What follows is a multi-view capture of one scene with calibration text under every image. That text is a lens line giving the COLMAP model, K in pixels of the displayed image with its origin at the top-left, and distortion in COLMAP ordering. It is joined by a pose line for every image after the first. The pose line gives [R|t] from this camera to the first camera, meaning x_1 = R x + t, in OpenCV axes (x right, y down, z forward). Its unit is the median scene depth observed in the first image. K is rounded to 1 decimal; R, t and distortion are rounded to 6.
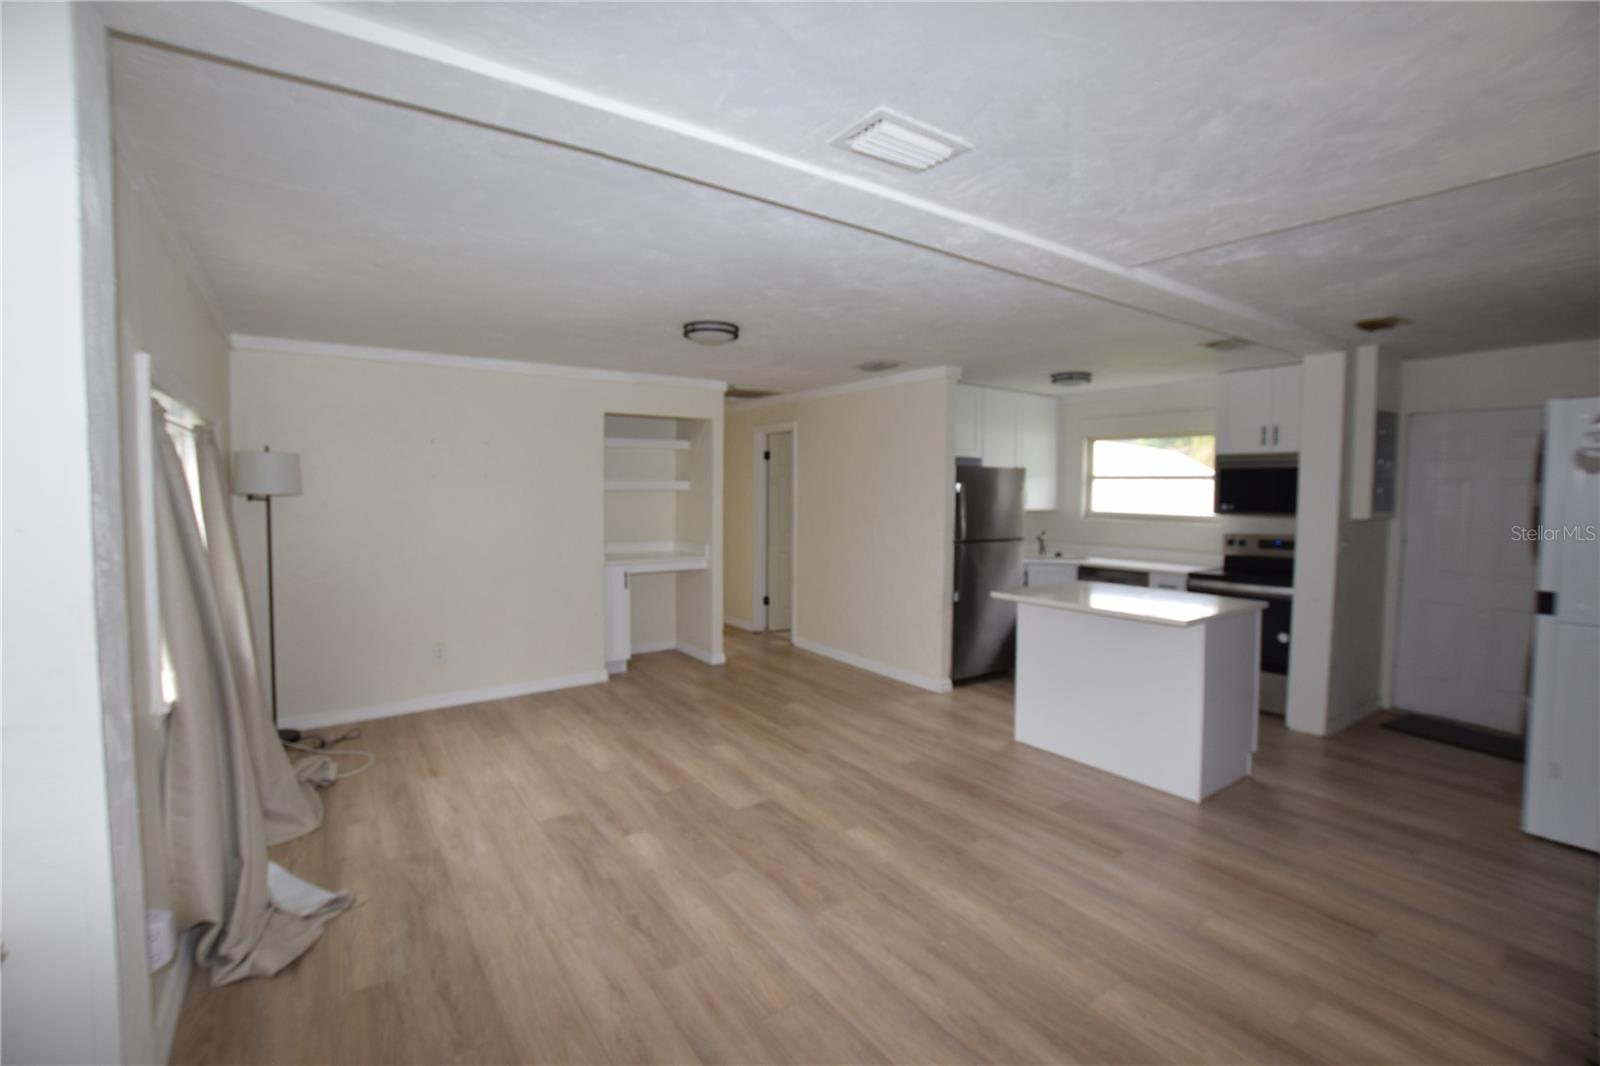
lens RADIAL K [[705.1, 0, 794.5], [0, 705.1, 520.8], [0, 0, 1]] dist [-0.034872, 0.007682]
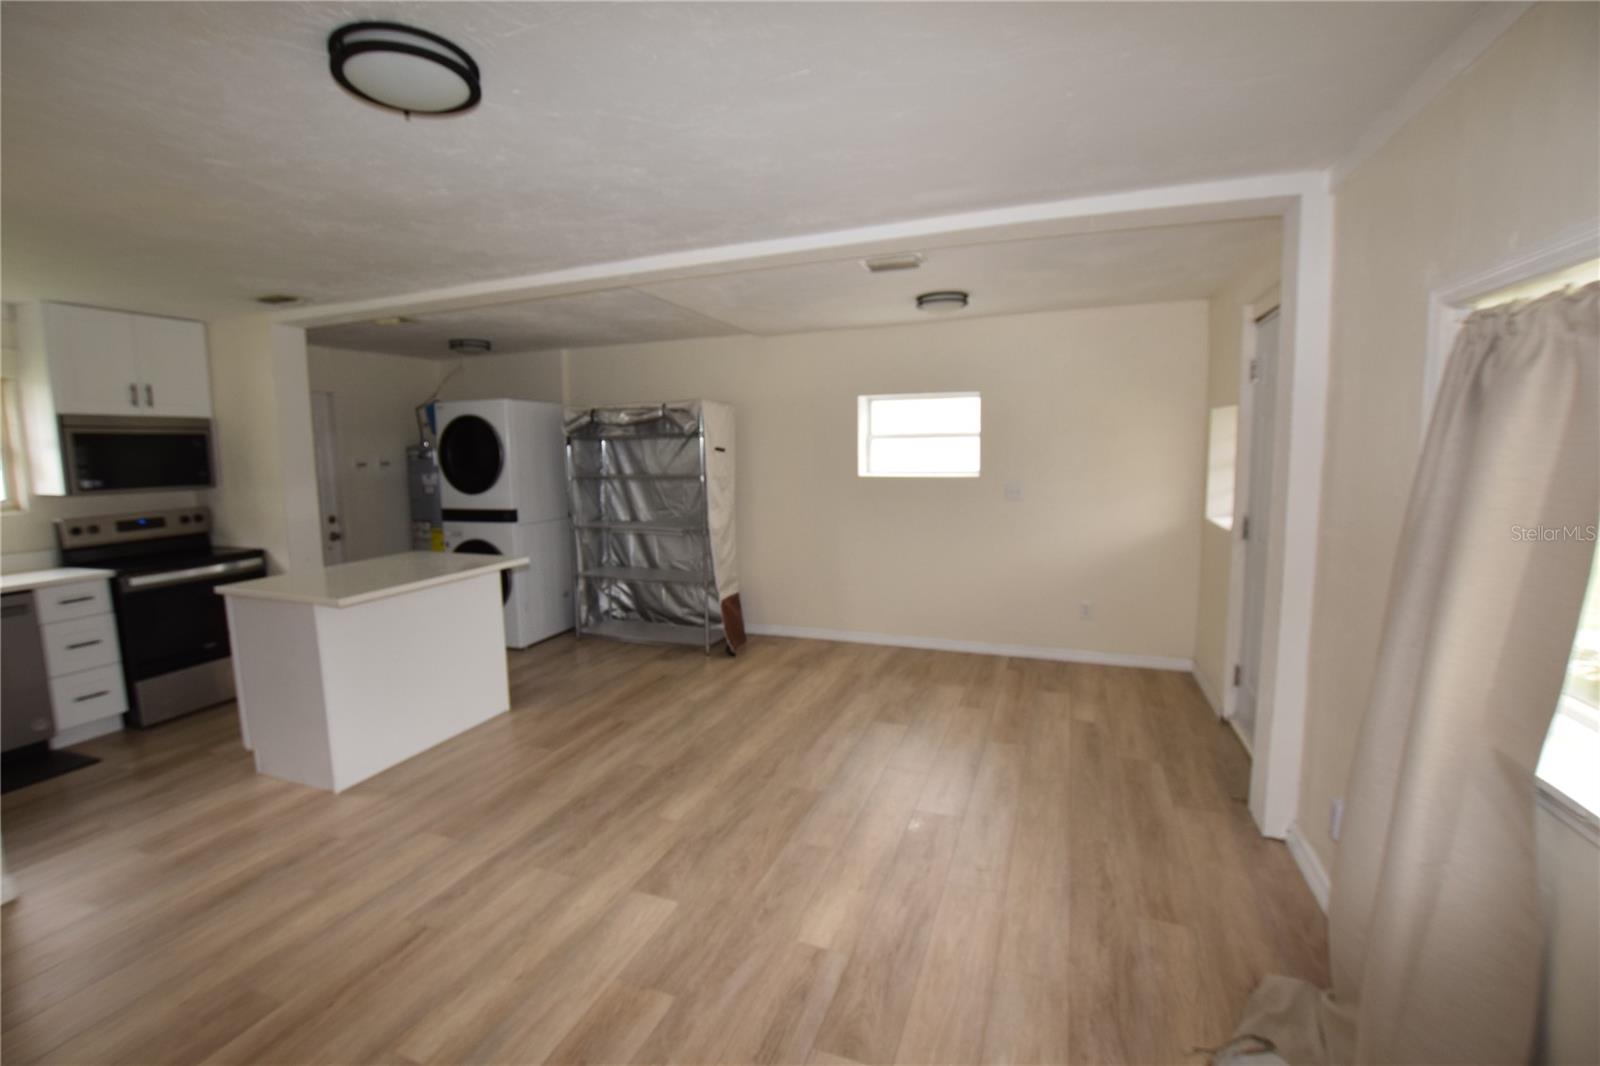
lens RADIAL K [[705.1, 0, 791.8], [0, 705.1, 520.4], [0, 0, 1]] dist [-0.034872, 0.007682]
pose [[-0.559078, -0.079828, 0.825263, -0.529807], [0.054183, 0.989709, 0.132441, -0.046108], [-0.827343, 0.118760, -0.548999, 0.943882]]
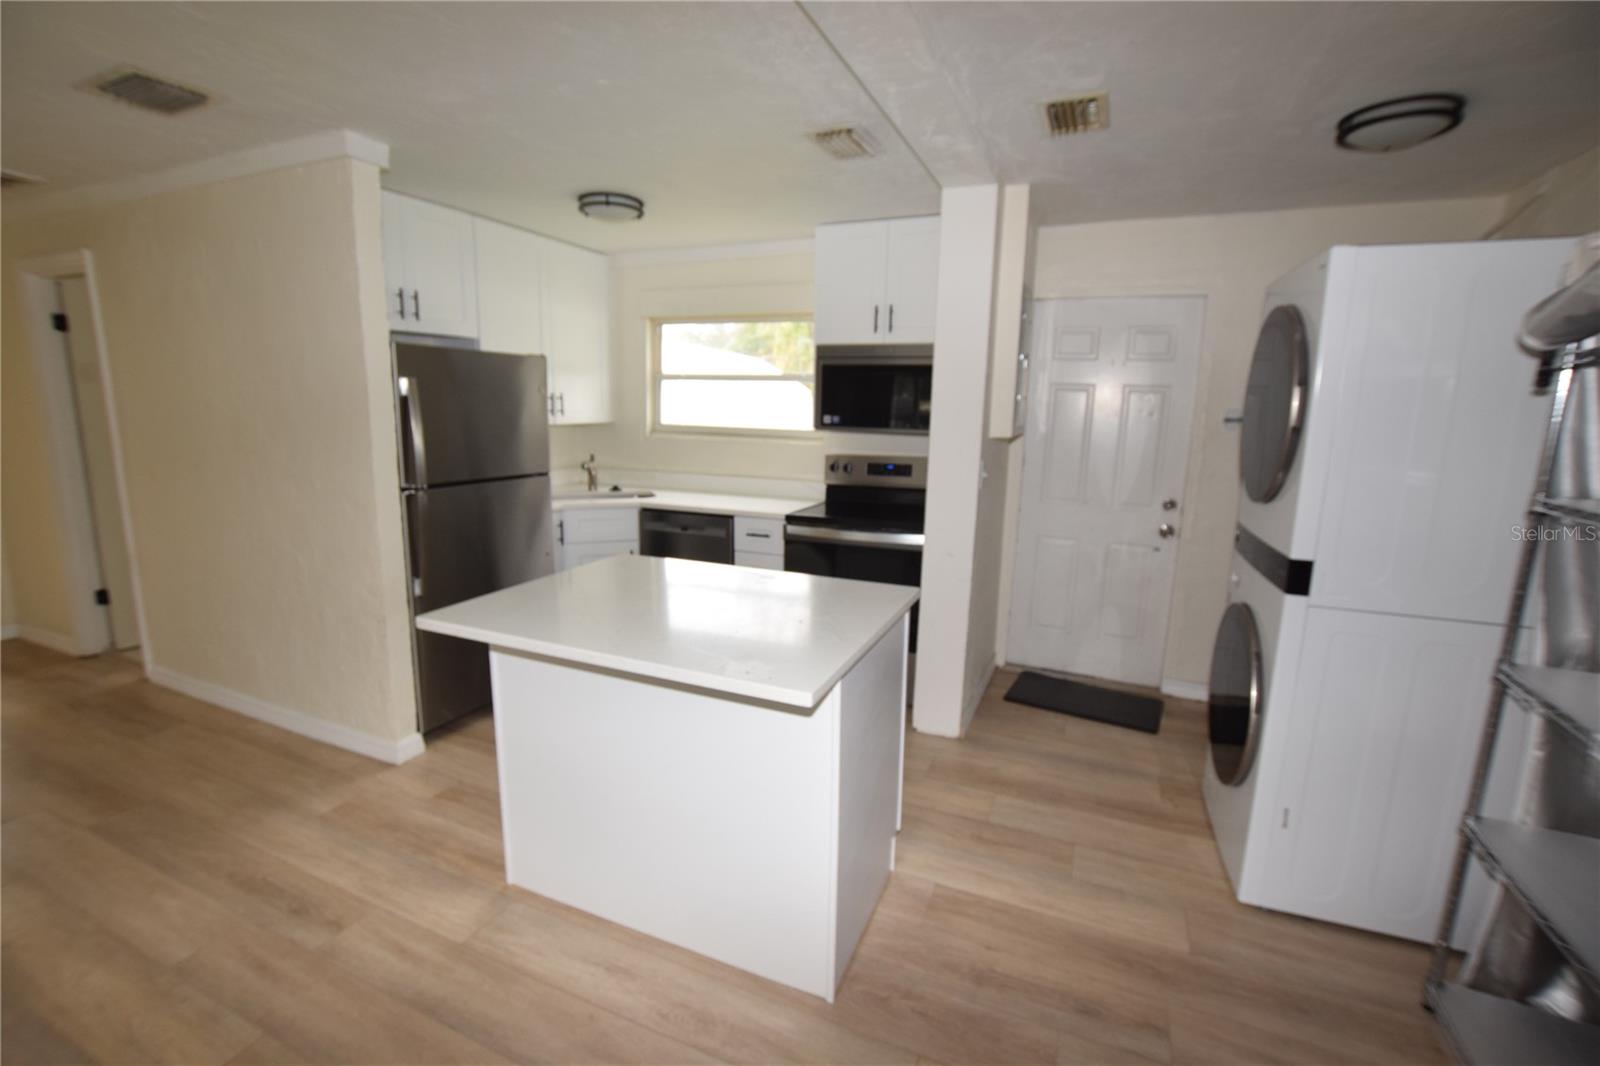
lens RADIAL K [[705.1, 0, 797.2], [0, 705.1, 522.4], [0, 0, 1]] dist [-0.034872, 0.007682]
pose [[0.849013, -0.081753, 0.522009, 0.243307], [0.011168, 0.990513, 0.136962, -0.017349], [-0.528254, -0.110453, 0.841872, 0.472969]]
